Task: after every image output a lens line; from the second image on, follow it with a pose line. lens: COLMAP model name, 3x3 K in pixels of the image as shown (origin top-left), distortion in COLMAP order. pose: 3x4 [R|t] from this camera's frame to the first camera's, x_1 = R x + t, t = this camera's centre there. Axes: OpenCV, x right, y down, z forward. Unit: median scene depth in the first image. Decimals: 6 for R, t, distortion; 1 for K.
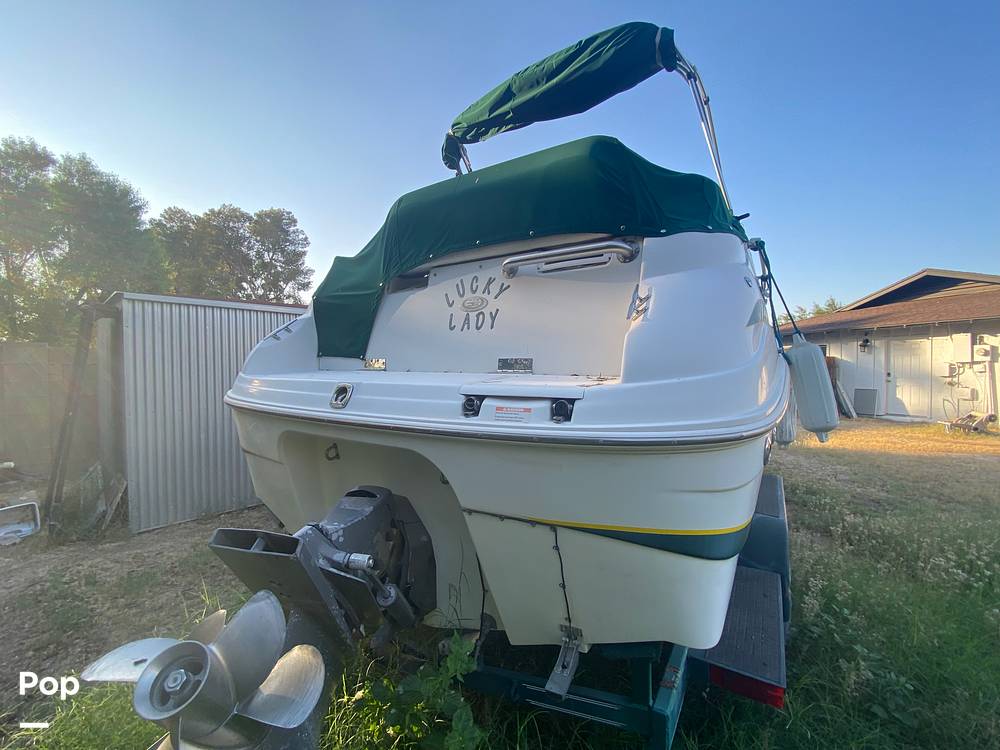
lens RADIAL K [[406.1, 0, 494.9], [0, 406.1, 377.1], [0, 0, 1]] dist [0.019643, -0.019045]
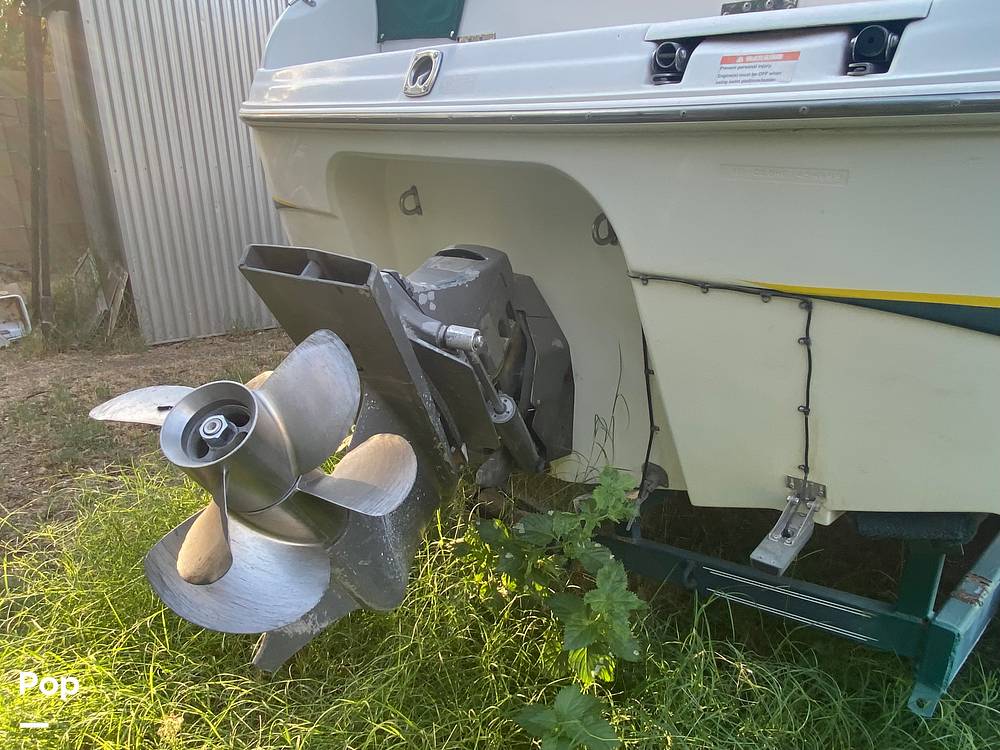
lens RADIAL K [[676.0, 0, 504.8], [0, 676.0, 389.7], [0, 0, 1]] dist [0.075232, -0.082330]
pose [[0.972346, 0.090829, -0.215159, -0.030928], [-0.015880, 0.944855, 0.327103, 0.152132], [0.233005, -0.314641, 0.920168, 0.031855]]
